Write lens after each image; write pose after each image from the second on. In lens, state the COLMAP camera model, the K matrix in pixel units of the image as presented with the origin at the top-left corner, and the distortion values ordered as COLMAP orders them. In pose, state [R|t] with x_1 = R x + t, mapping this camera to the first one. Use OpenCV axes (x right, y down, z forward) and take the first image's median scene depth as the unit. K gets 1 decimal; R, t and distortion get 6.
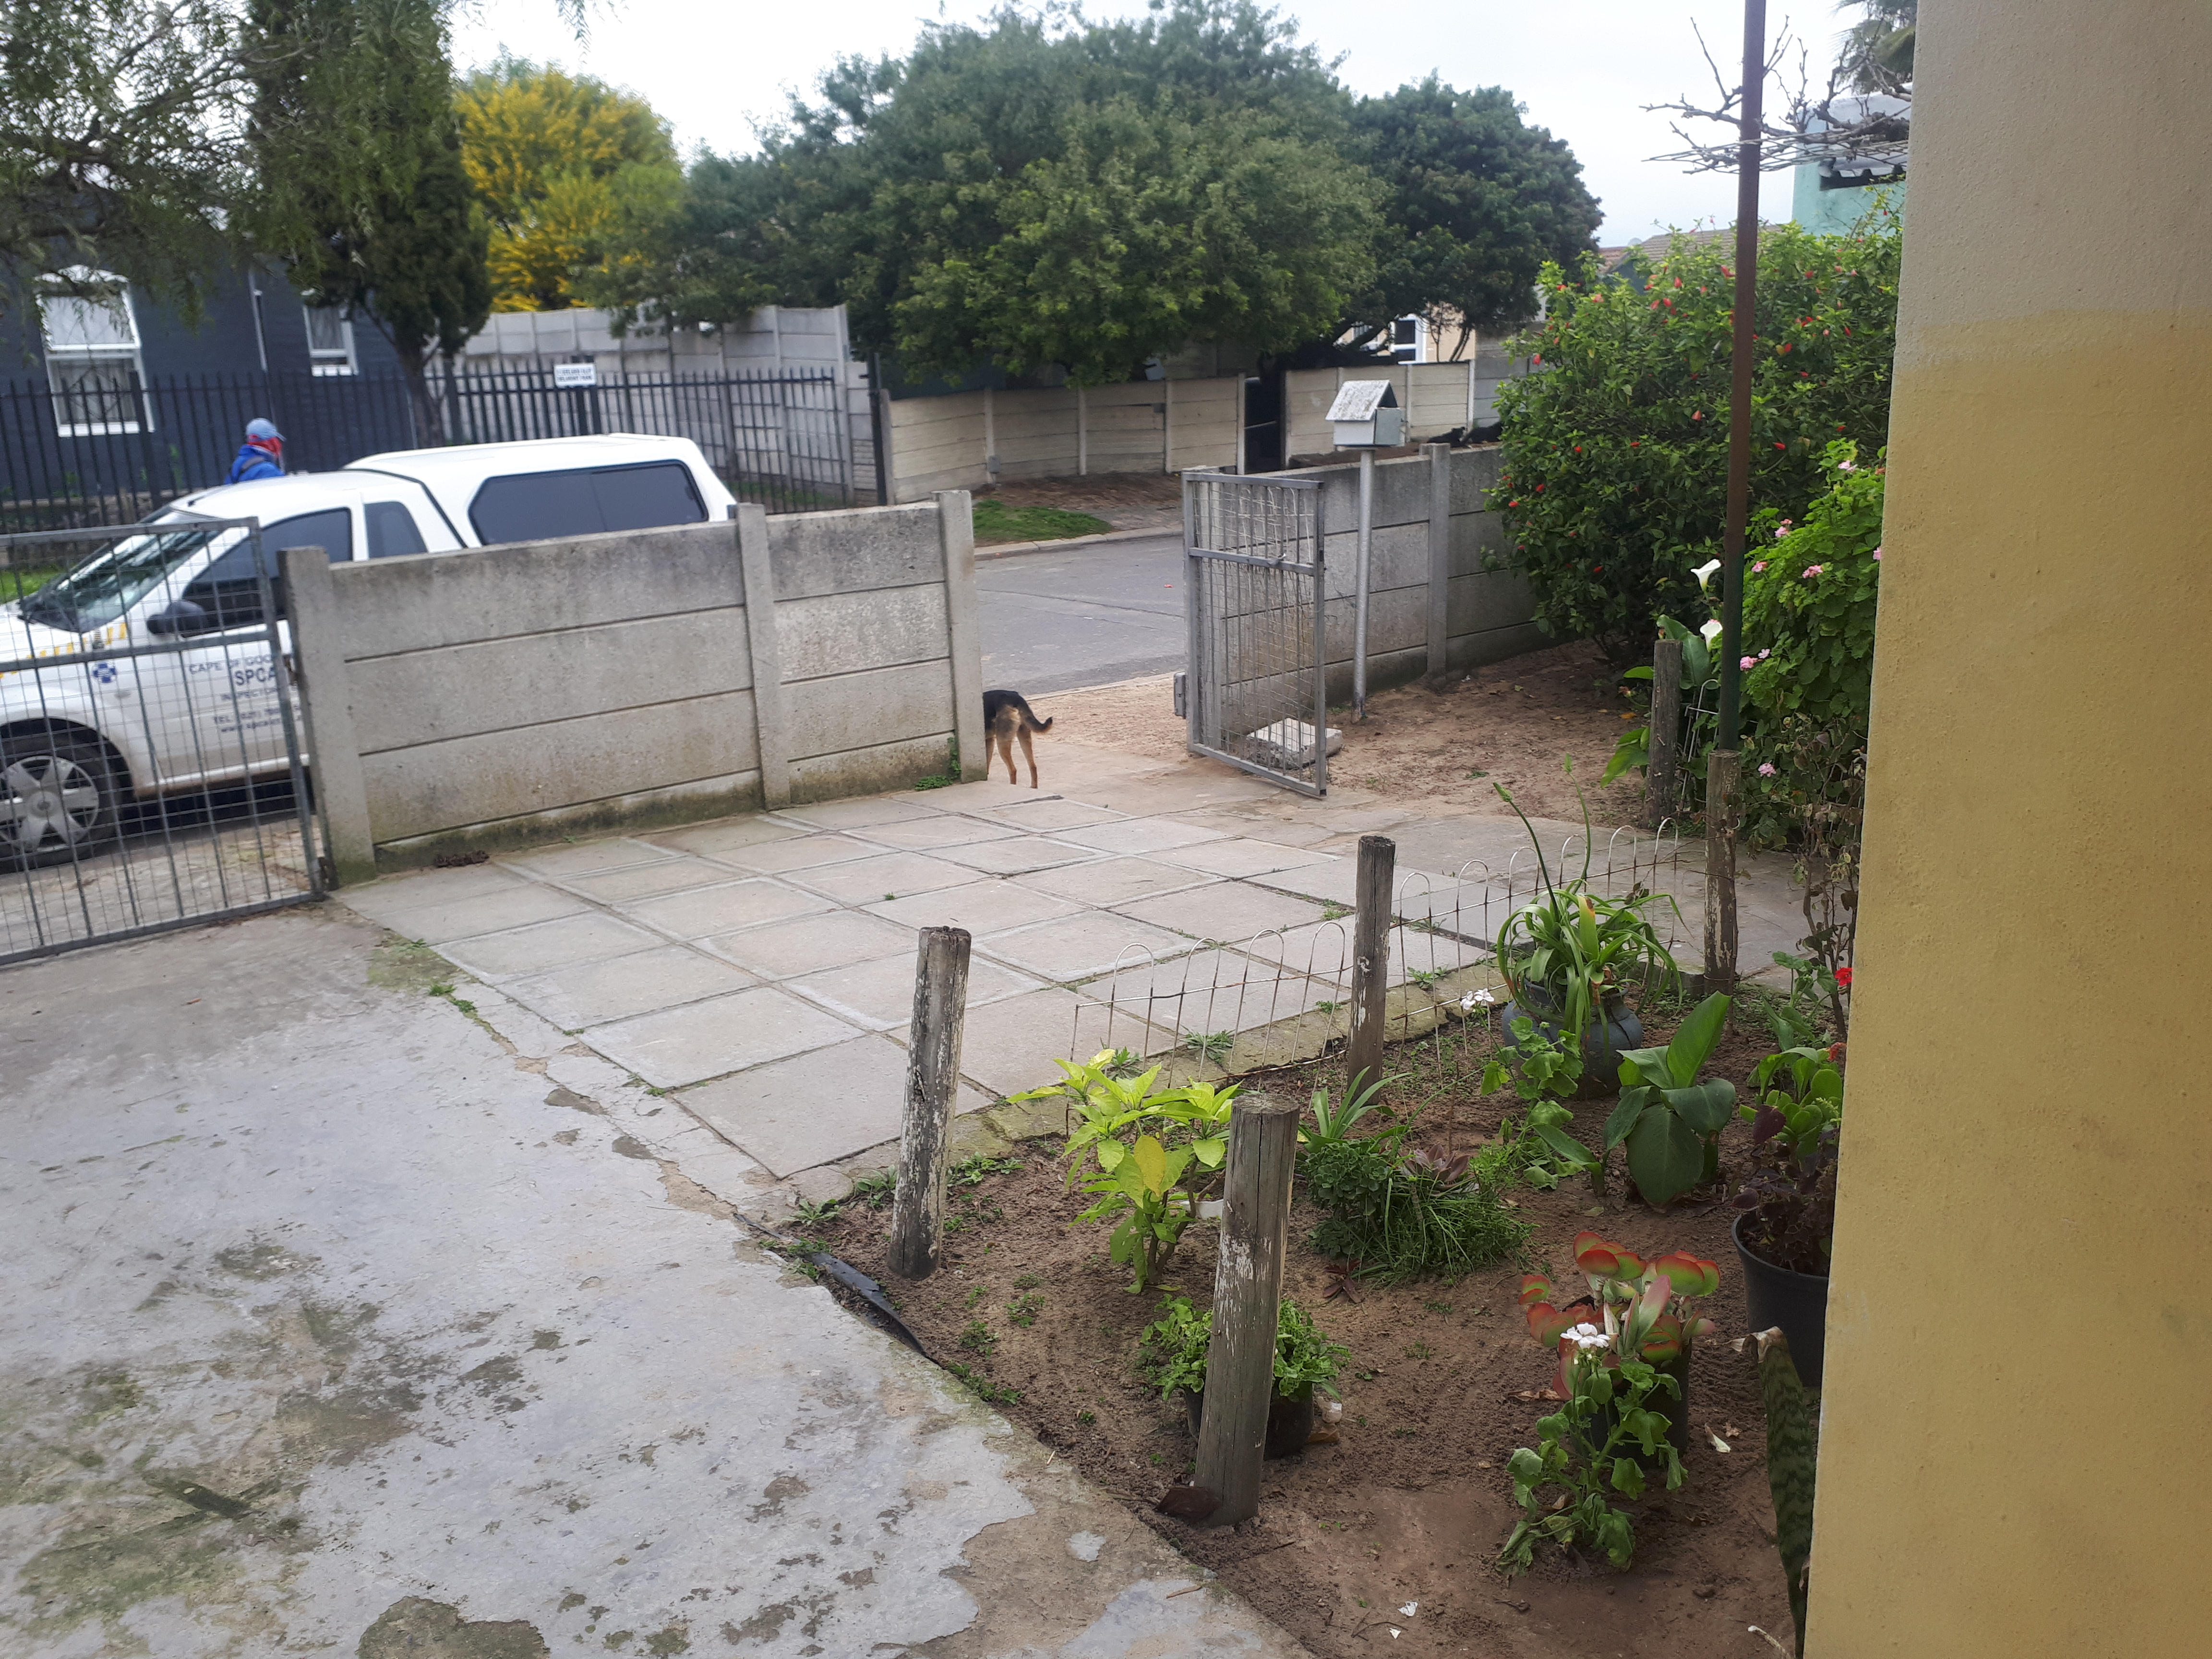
lens RADIAL K [[1758.0, 0, 1106.0], [0, 1758.0, 829.5], [0, 0, 1]] dist [0.008635, -0.007501]
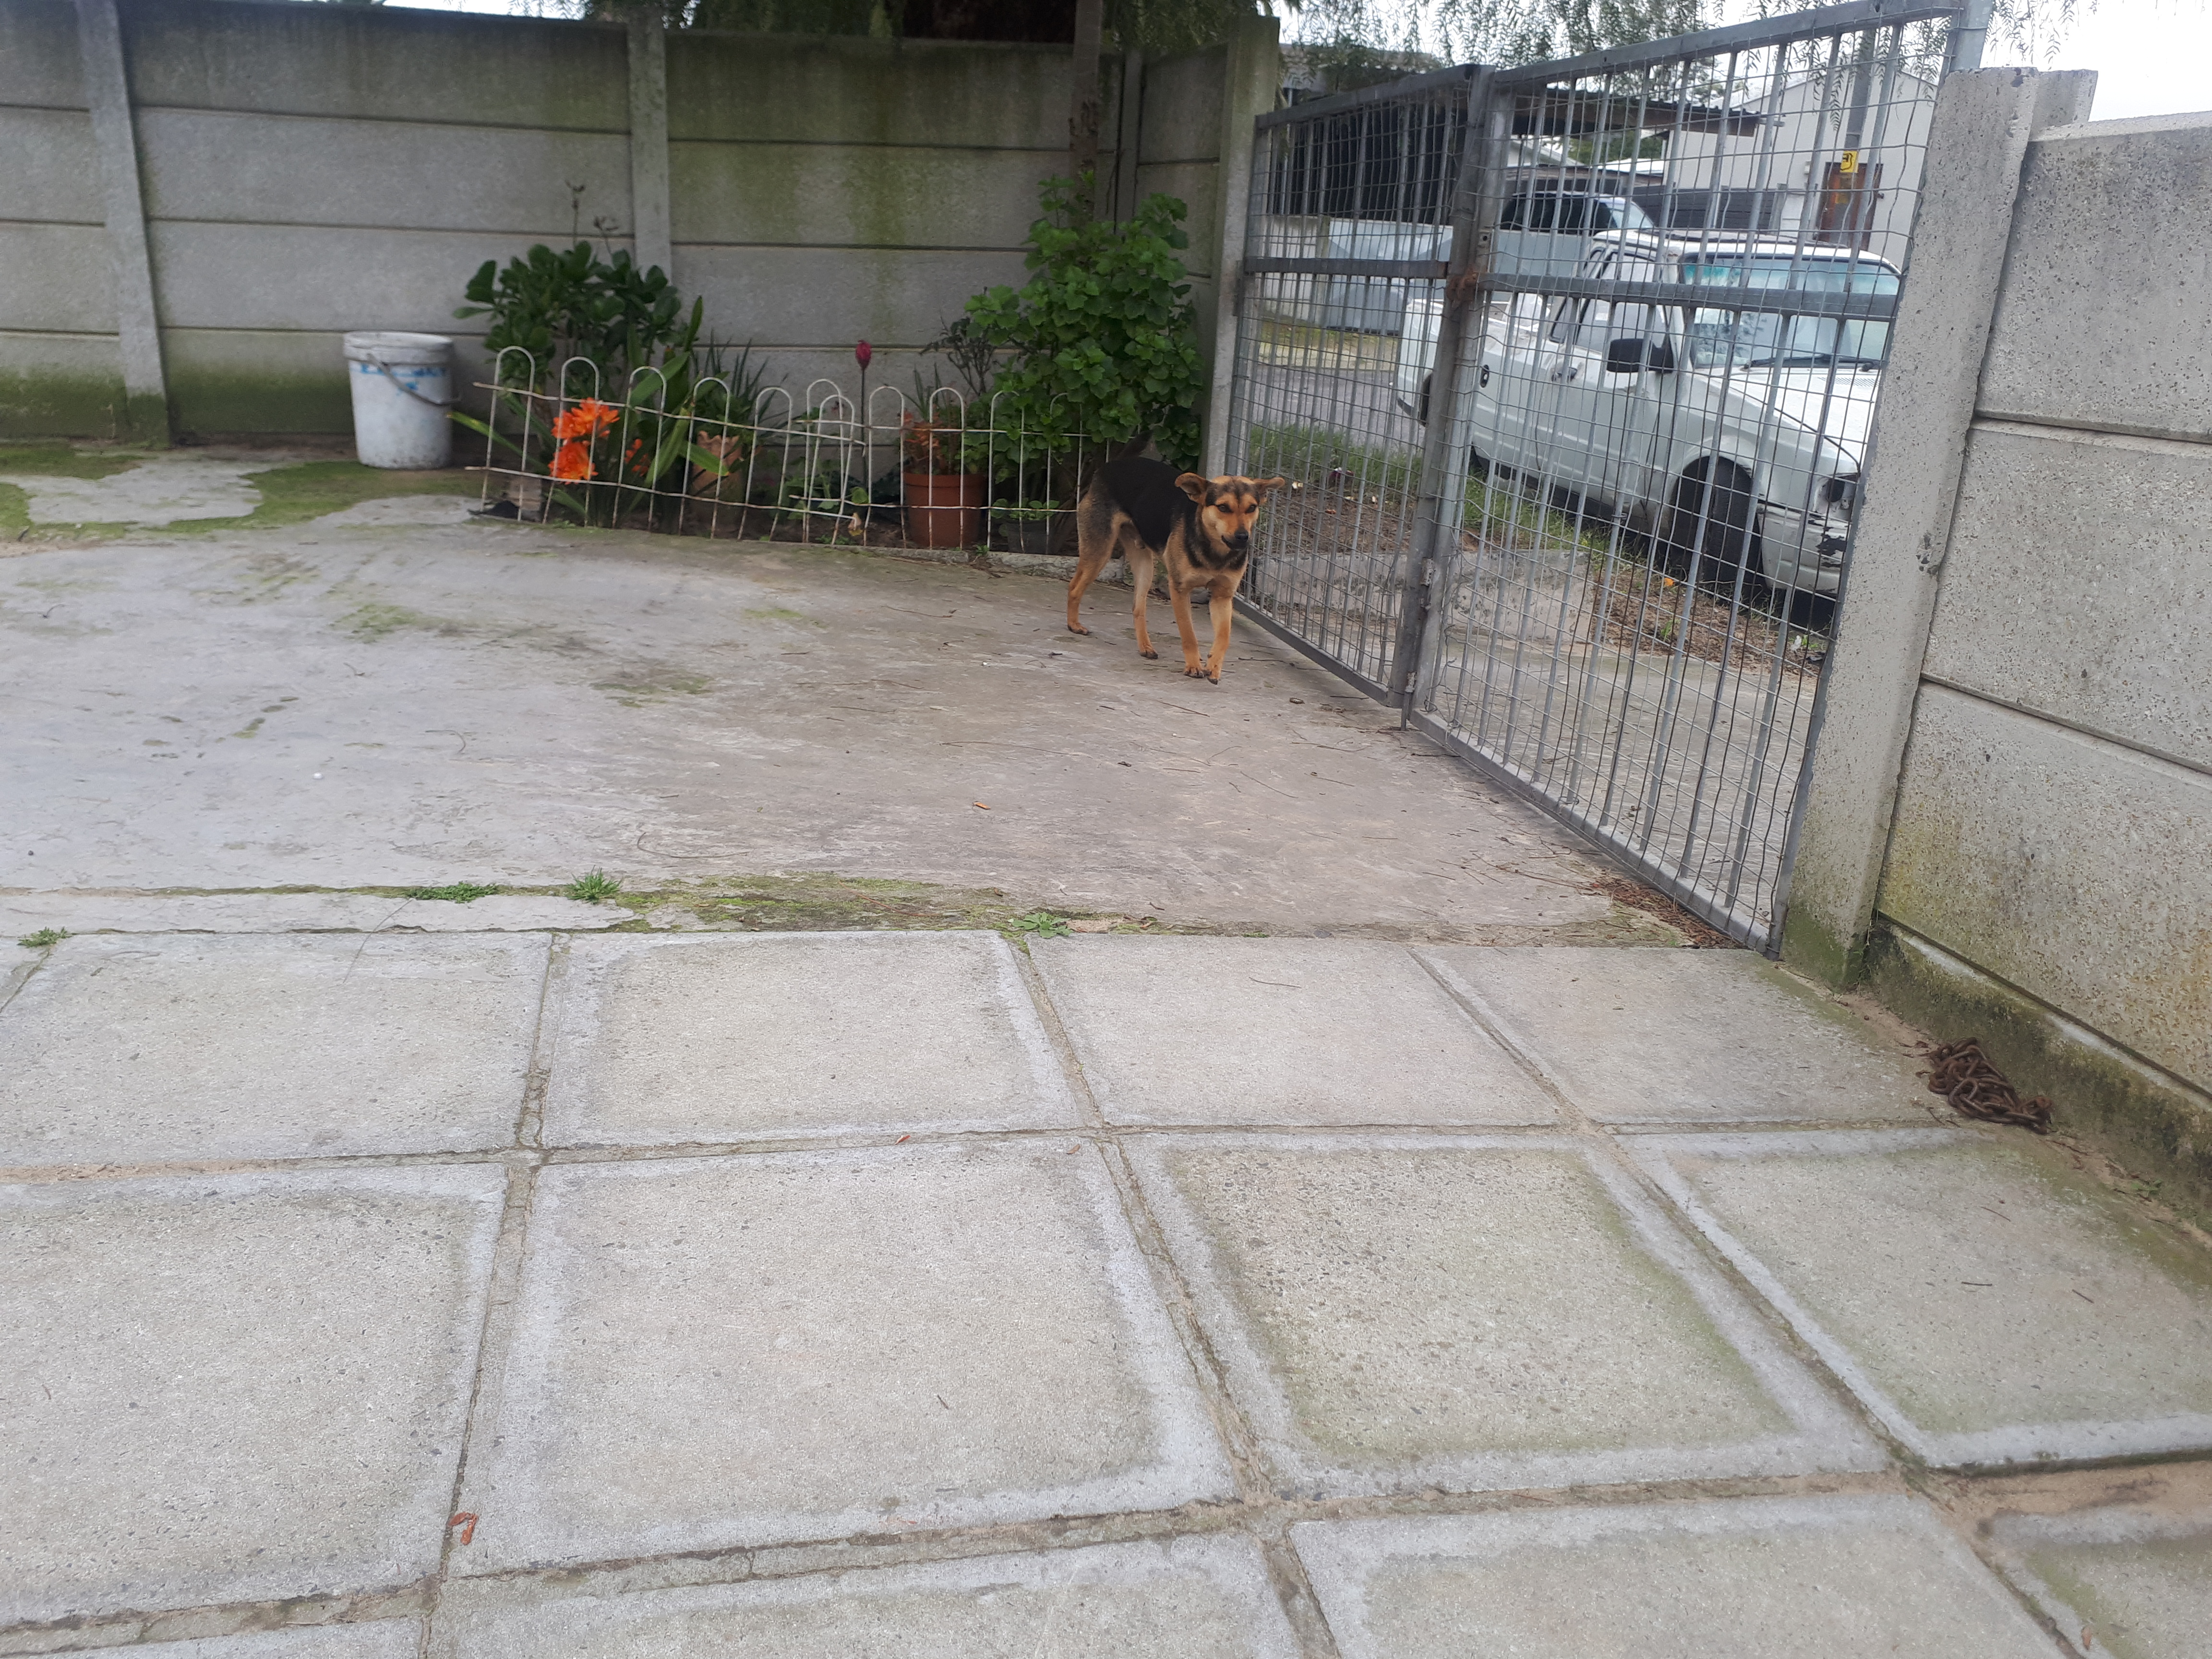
lens RADIAL K [[1765.8, 0, 1091.0], [0, 1765.8, 853.8], [0, 0, 1]] dist [0.041862, -0.064000]
pose [[-0.422738, 0.311771, -0.850936, -0.031010], [-0.272398, 0.851829, 0.447423, -0.172679], [0.864345, 0.420936, -0.275175, 1.284806]]
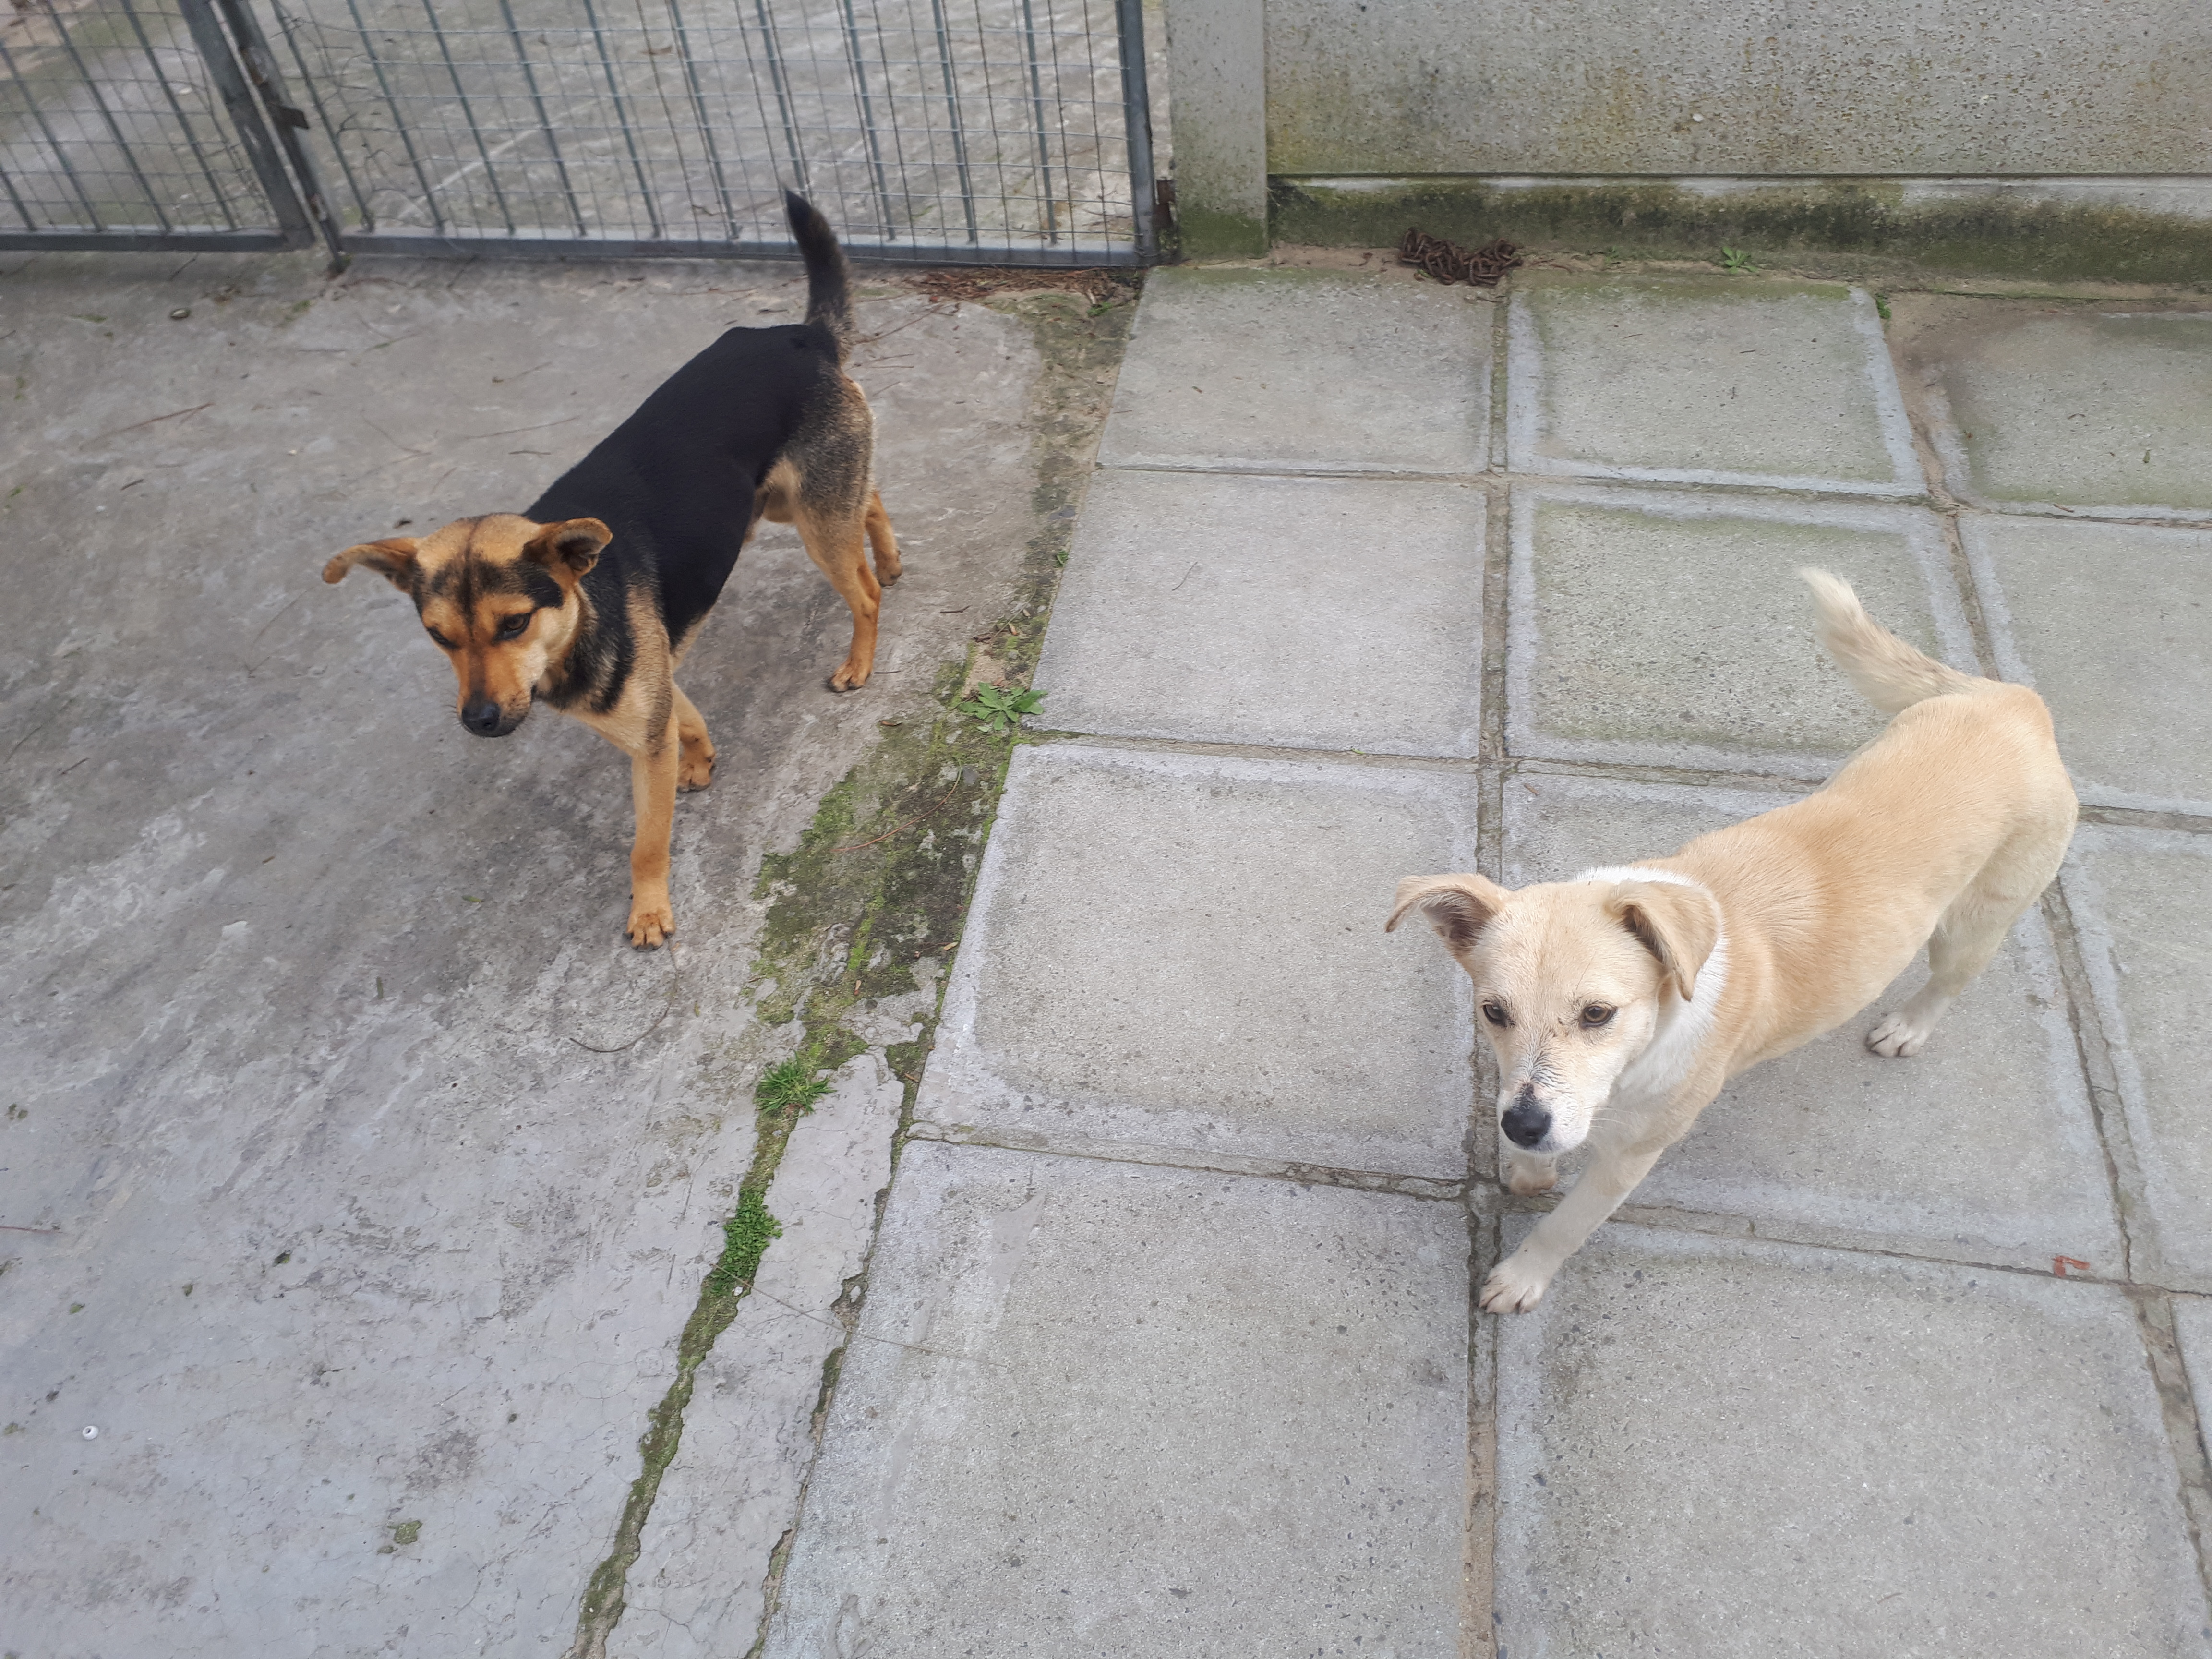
lens RADIAL K [[1773.0, 0, 1142.7], [0, 1773.0, 831.2], [0, 0, 1]] dist [0.063733, -0.081190]
pose [[0.688394, 0.539858, -0.484424, -0.183888], [-0.141172, 0.754810, 0.640572, -0.200514], [0.711466, -0.372579, 0.595819, 0.880125]]
